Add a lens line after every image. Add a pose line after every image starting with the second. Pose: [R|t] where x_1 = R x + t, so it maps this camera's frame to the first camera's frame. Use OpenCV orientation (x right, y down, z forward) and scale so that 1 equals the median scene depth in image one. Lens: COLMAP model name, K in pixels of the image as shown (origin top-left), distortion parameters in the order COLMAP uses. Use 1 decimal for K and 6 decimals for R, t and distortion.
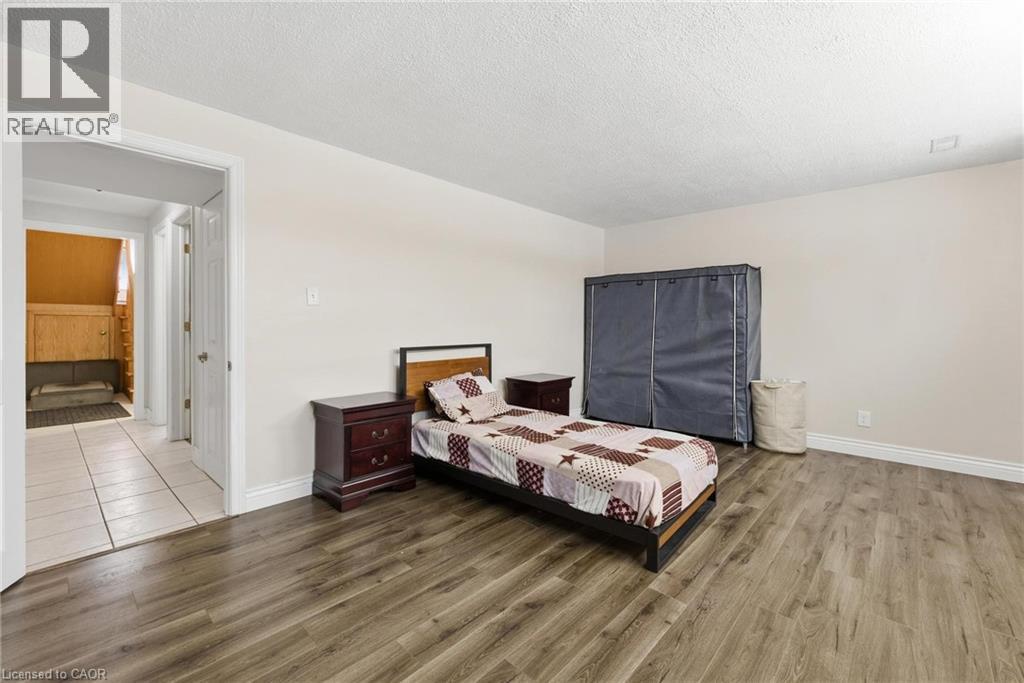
lens RADIAL K [[443.1, 0, 511.8], [0, 443.1, 331.4], [0, 0, 1]] dist [0.014366, 0.000161]
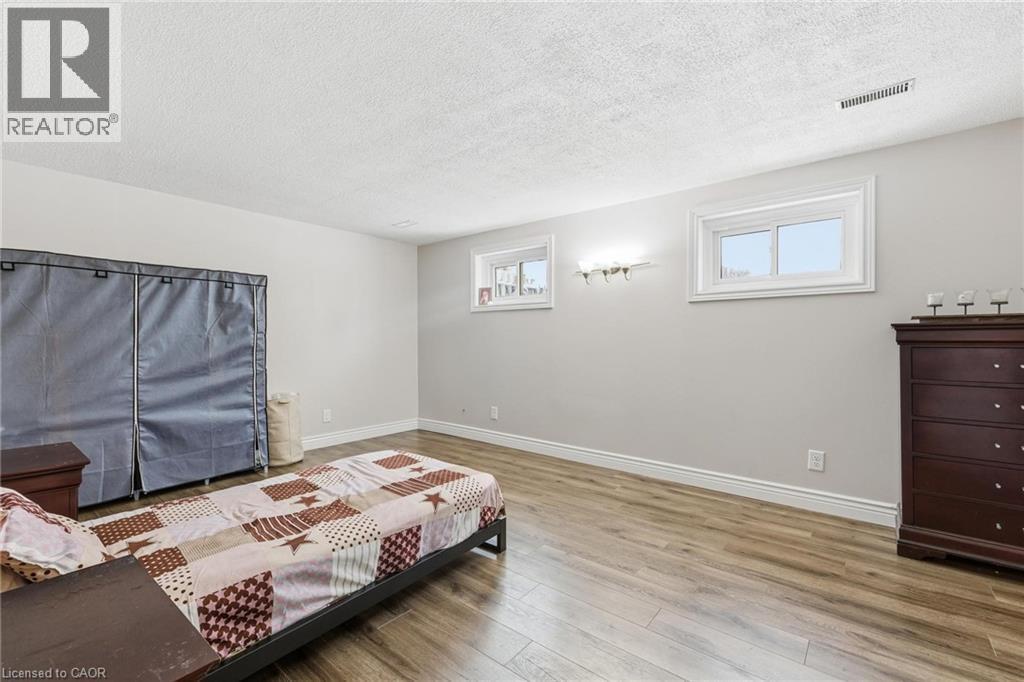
lens RADIAL K [[443.1, 0, 509.6], [0, 443.1, 340.7], [0, 0, 1]] dist [0.014366, 0.000161]
pose [[-0.069777, -0.009808, 0.997514, -0.631413], [0.013699, 0.999848, 0.010789, -0.024411], [-0.997469, 0.014418, -0.069632, 0.775772]]
